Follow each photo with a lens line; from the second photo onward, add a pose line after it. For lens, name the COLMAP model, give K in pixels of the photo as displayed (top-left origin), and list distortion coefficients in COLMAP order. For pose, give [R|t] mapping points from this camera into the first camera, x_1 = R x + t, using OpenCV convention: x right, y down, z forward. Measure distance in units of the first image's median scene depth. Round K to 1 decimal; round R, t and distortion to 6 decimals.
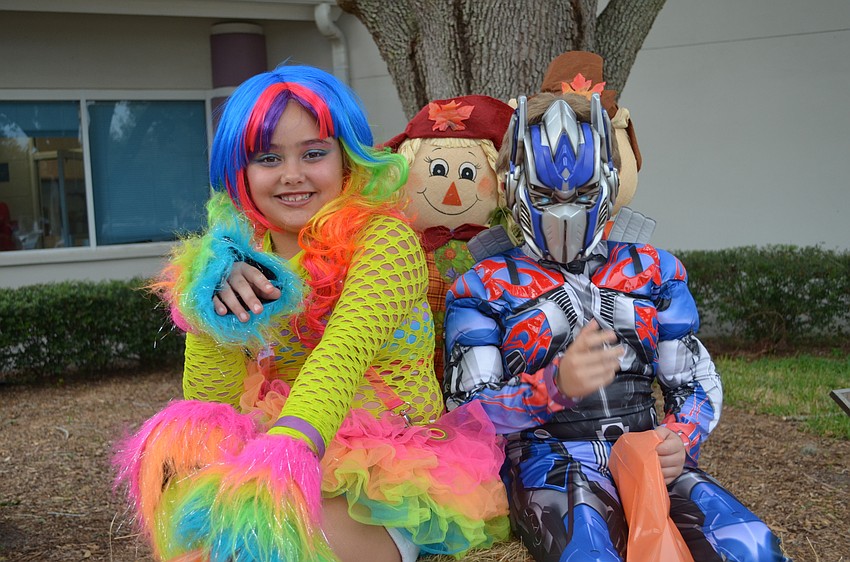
lens RADIAL K [[1010.4, 0, 425.0], [0, 1010.4, 281.0], [0, 0, 1]] dist [-0.071719, 0.018838]
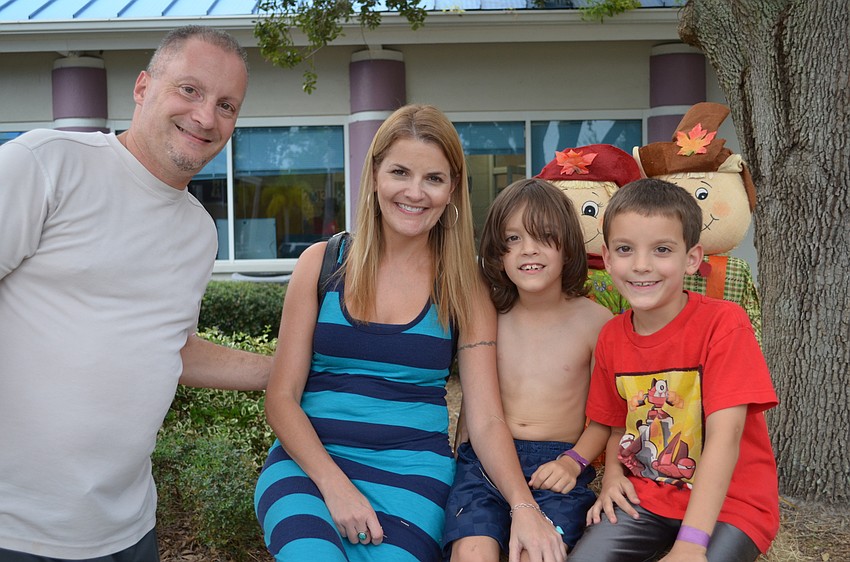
lens RADIAL K [[1010.4, 0, 425.0], [0, 1010.4, 281.0], [0, 0, 1]] dist [-0.071719, 0.018838]
pose [[0.885982, 0.054802, -0.460471, 0.194385], [-0.060116, 0.998187, 0.003129, -0.008075], [0.459807, 0.024909, 0.887669, -0.058708]]
